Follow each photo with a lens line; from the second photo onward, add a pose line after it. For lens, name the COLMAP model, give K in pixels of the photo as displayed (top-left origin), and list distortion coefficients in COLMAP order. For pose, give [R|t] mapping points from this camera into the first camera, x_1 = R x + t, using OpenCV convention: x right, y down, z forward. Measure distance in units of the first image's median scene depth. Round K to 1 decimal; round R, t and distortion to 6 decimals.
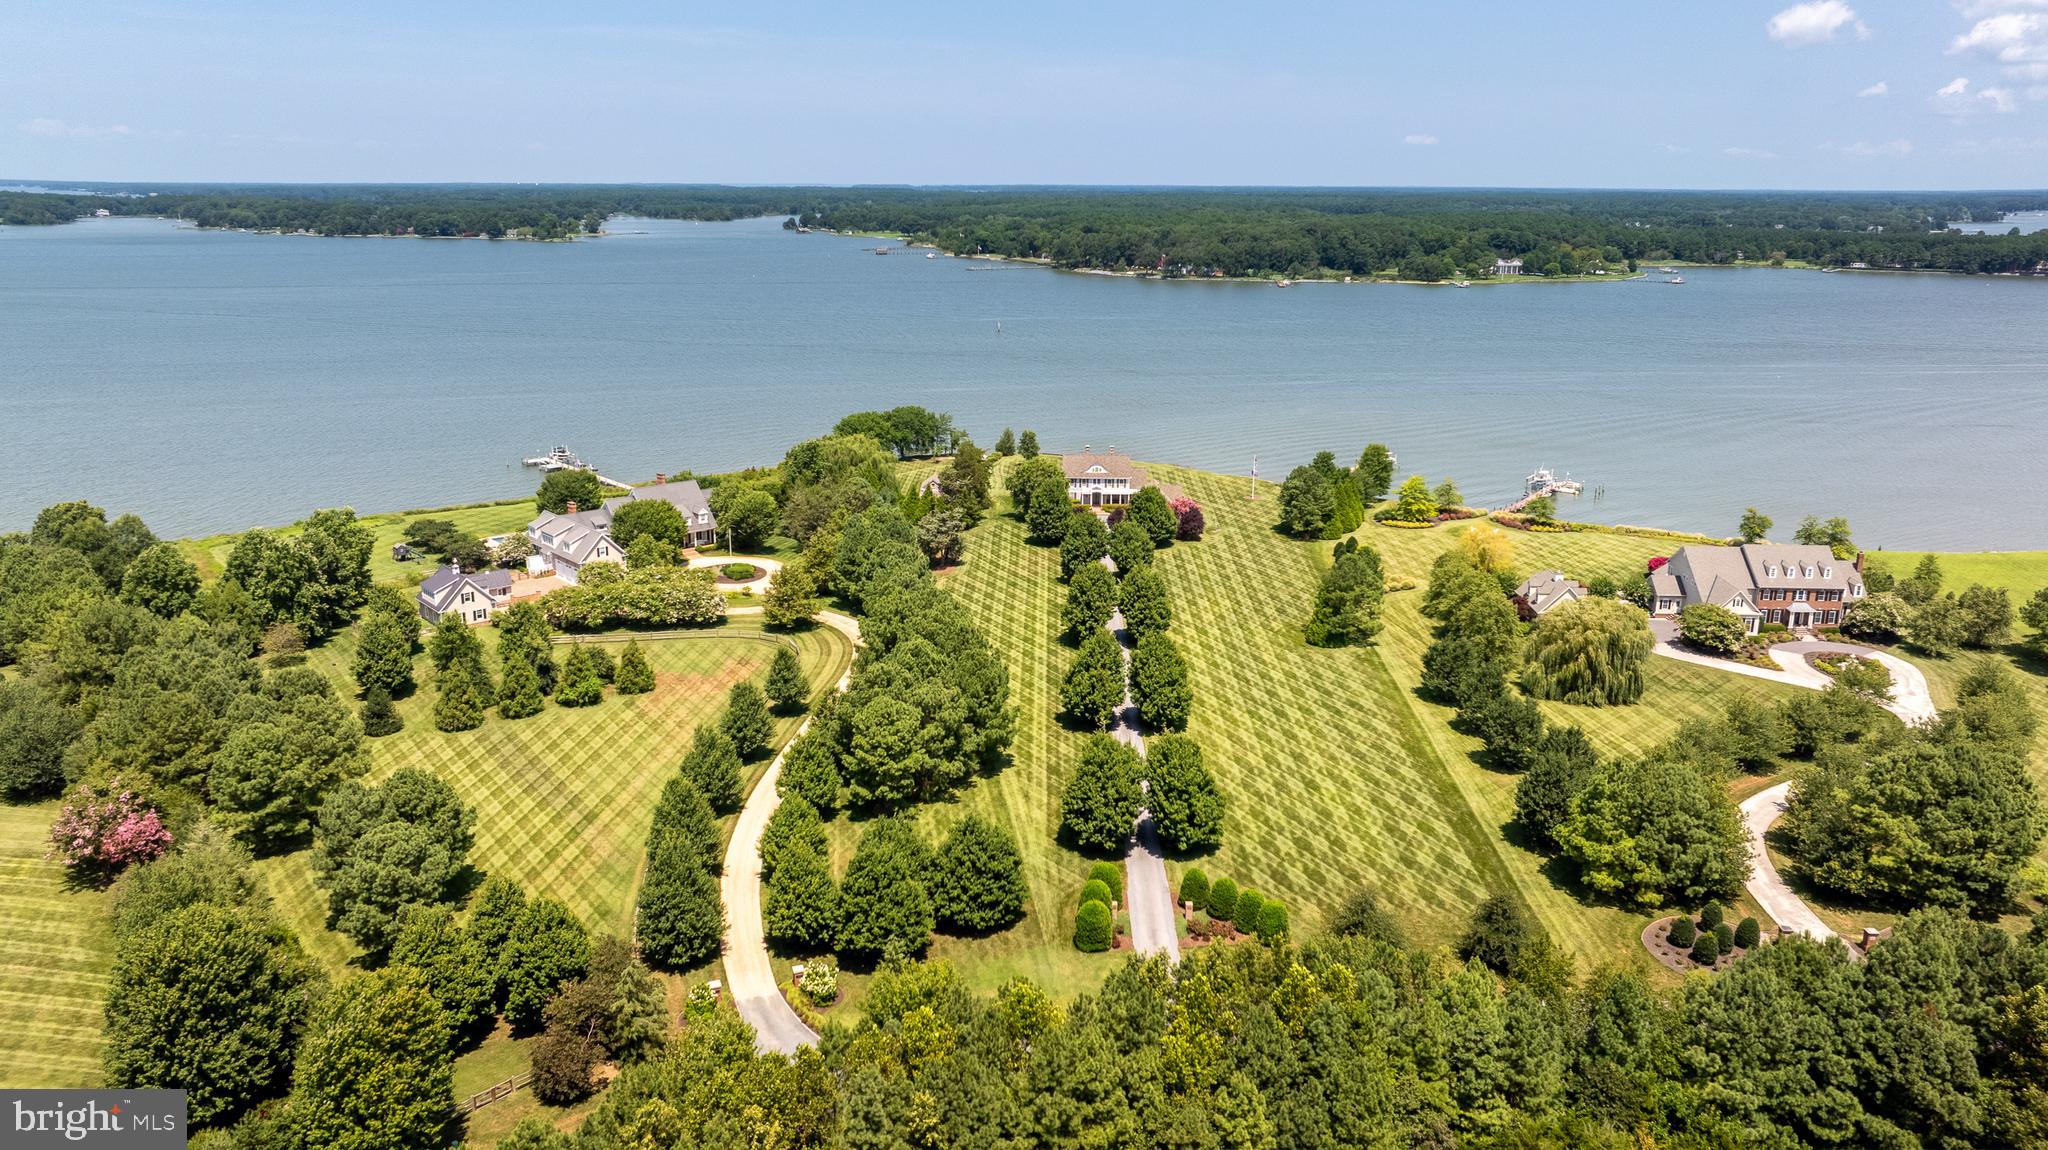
lens RADIAL K [[1447.4, 0, 1029.7], [0, 1447.4, 530.6], [0, 0, 1]] dist [-0.003573, -0.038508]
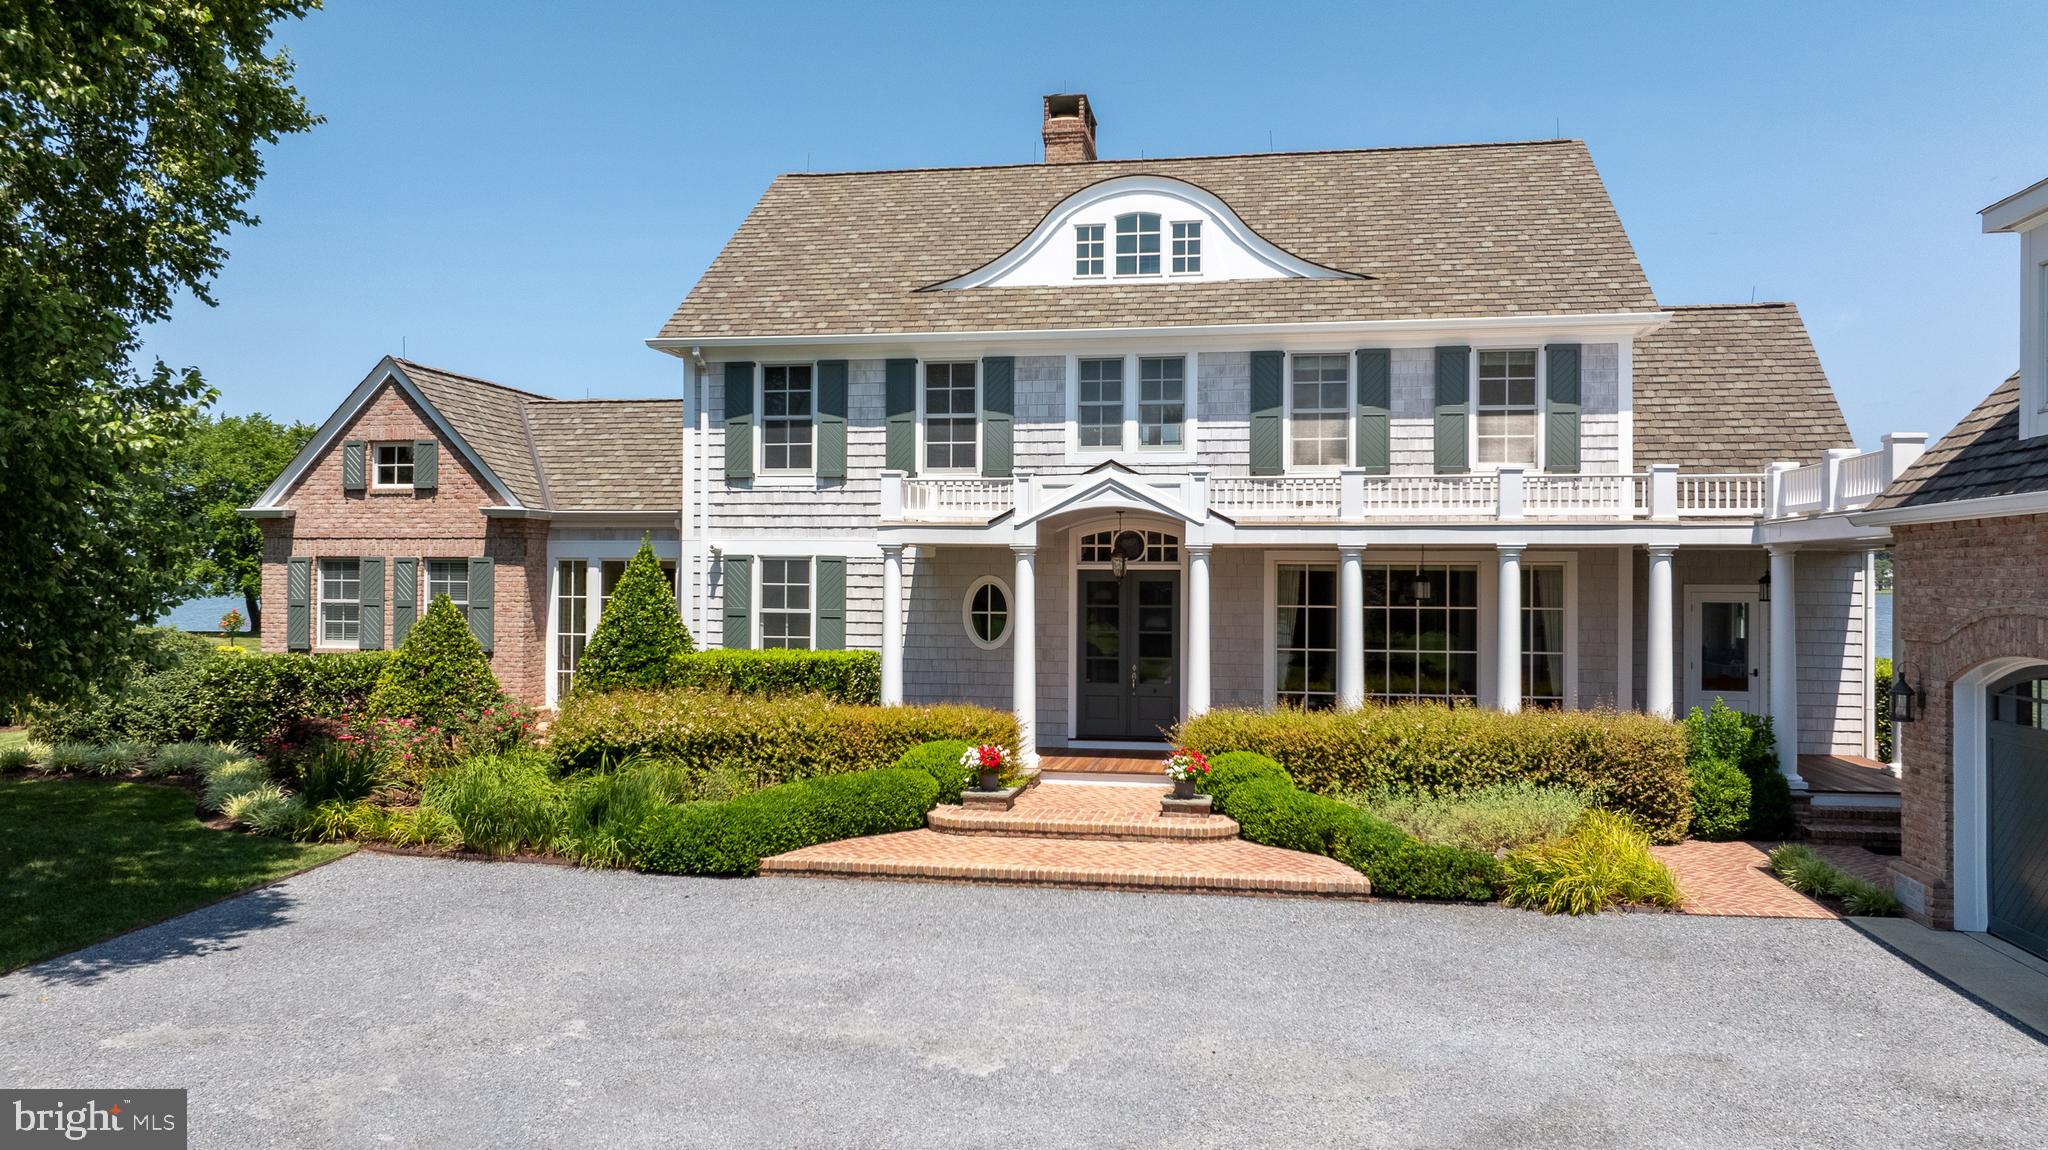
lens RADIAL K [[1439.3, 0, 1029.1], [0, 1439.3, 564.3], [0, 0, 1]] dist [-0.005484, -0.036170]
pose [[0.988060, -0.001369, -0.154062, 0.015320], [-0.036830, 0.968871, -0.244812, -0.002713], [0.149602, 0.247563, 0.957252, 0.275869]]
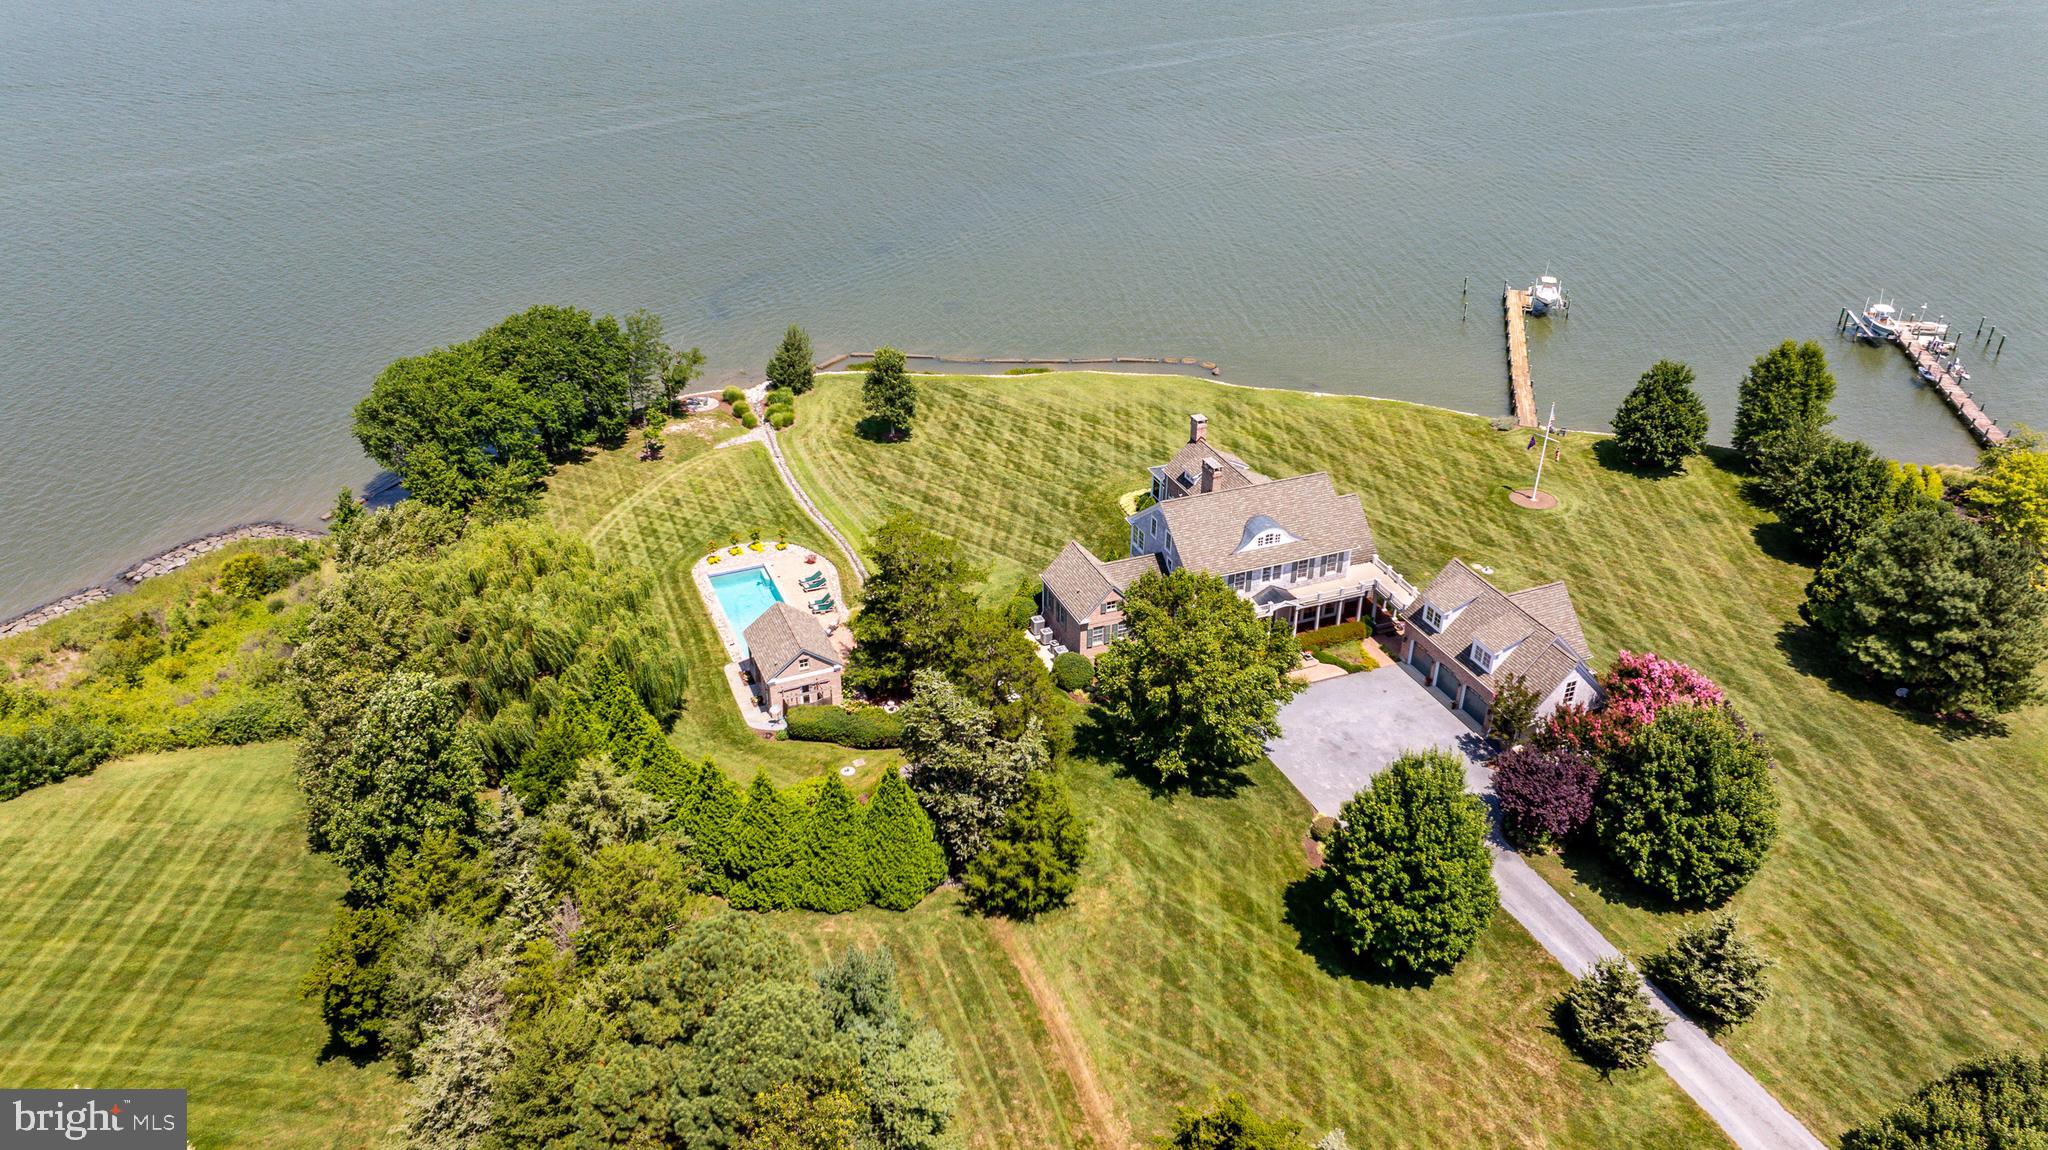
lens RADIAL K [[1461.3, 0, 1031.1], [0, 1461.3, 532.0], [0, 0, 1]] dist [-0.029384, 0.025848]
pose [[0.919349, -0.185136, 0.347163, -0.038183], [0.090855, 0.958421, 0.270508, -0.042714], [-0.382809, -0.217150, 0.897944, 0.207748]]
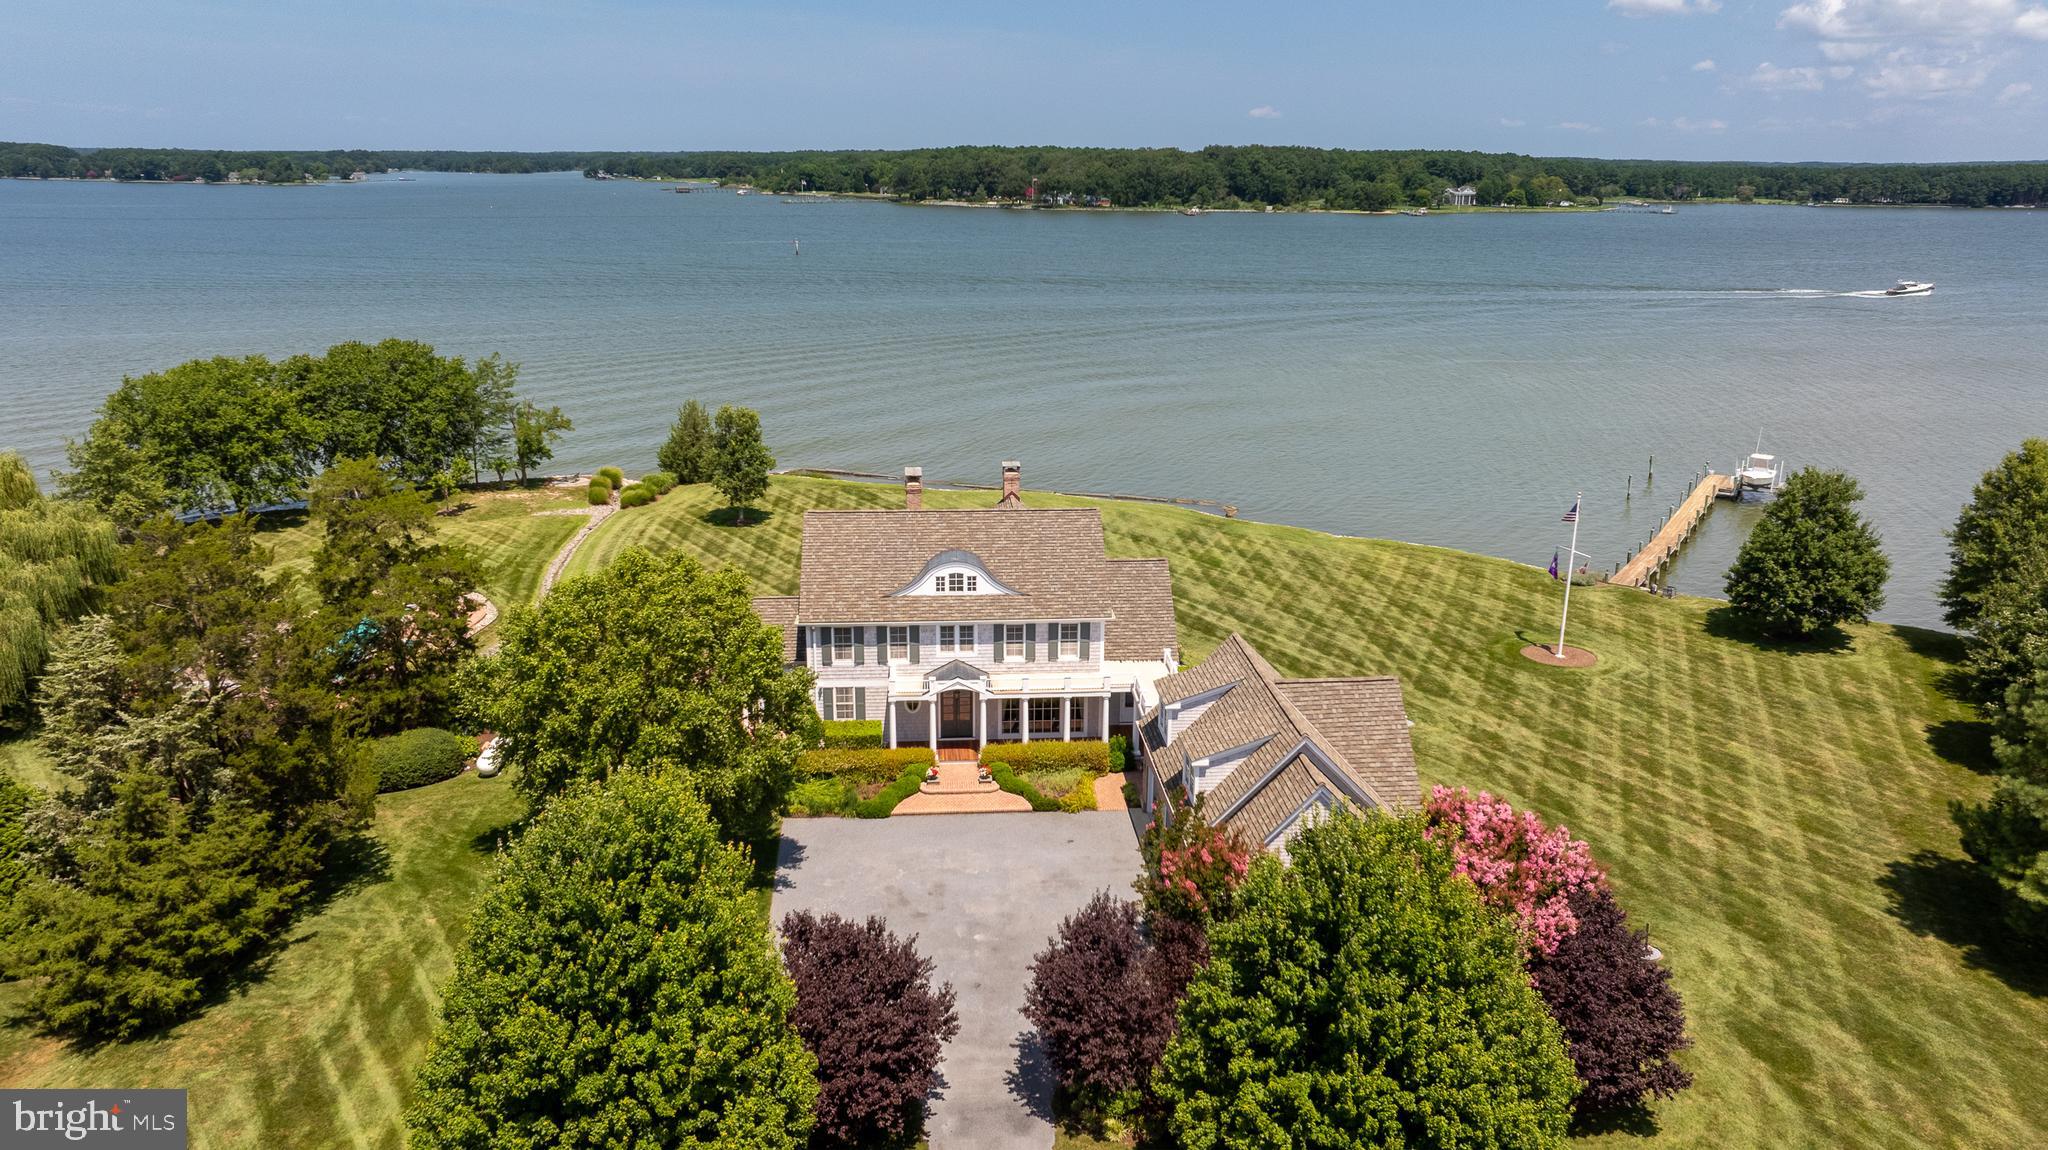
lens RADIAL K [[1447.4, 0, 1029.7], [0, 1447.4, 530.6], [0, 0, 1]] dist [-0.003573, -0.038508]
pose [[0.995025, -0.022893, 0.096958, 0.010725], [0.021319, 0.999624, 0.017243, -0.015741], [-0.097317, -0.015090, 0.995139, 0.230275]]
